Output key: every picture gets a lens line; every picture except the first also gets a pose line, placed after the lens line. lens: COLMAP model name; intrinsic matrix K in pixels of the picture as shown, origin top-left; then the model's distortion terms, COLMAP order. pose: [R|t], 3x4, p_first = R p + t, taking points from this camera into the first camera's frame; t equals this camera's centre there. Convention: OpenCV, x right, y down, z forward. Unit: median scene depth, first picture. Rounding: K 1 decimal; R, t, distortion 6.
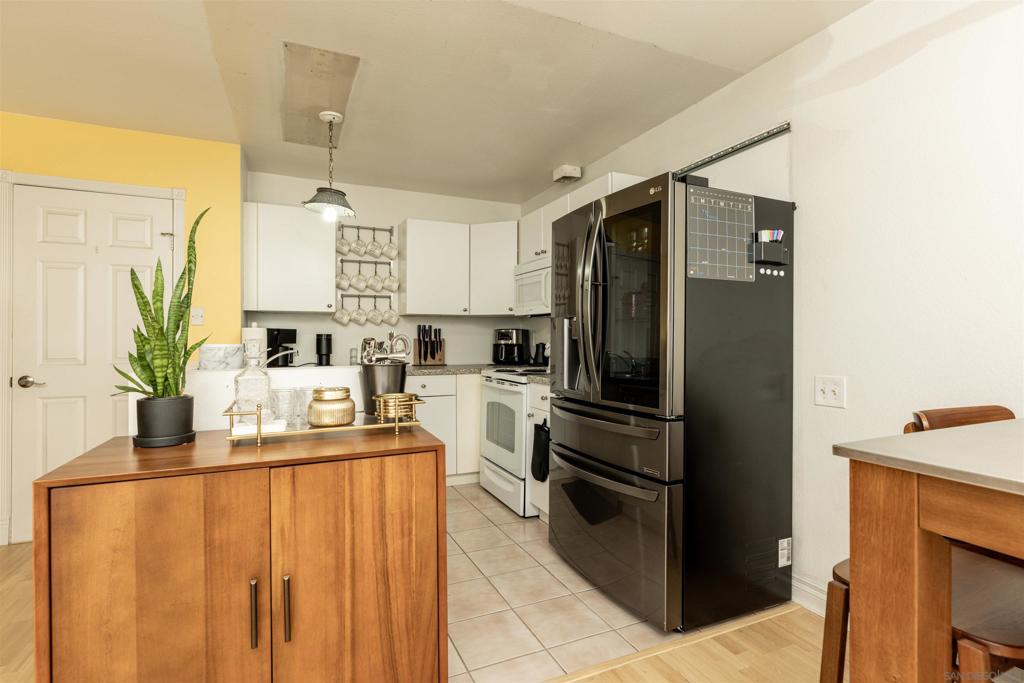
lens RADIAL K [[499.5, 0, 506.7], [0, 499.5, 338.2], [0, 0, 1]] dist [-0.001084, -0.000011]
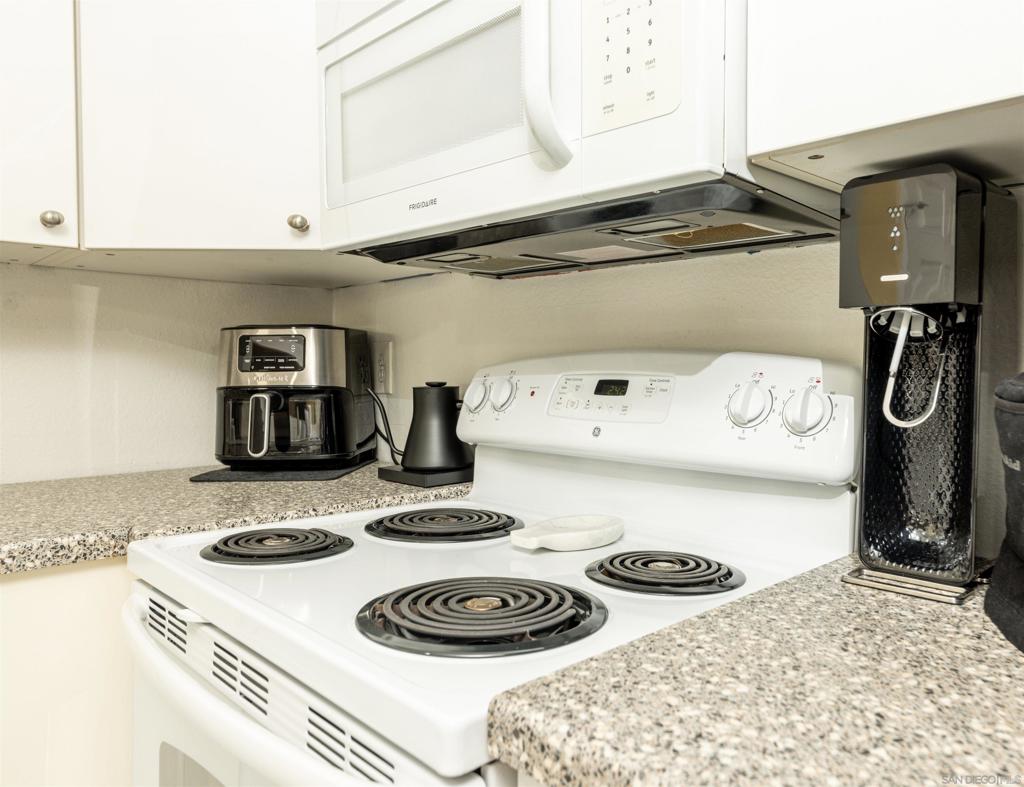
lens RADIAL K [[754.5, 0, 516.2], [0, 754.5, 391.5], [0, 0, 1]] dist [0.012311, 0.002556]
pose [[0.950207, -0.016471, 0.311184, -0.004276], [0.006244, 0.999408, 0.033832, 0.001970], [-0.311557, -0.030205, 0.949747, 0.631486]]
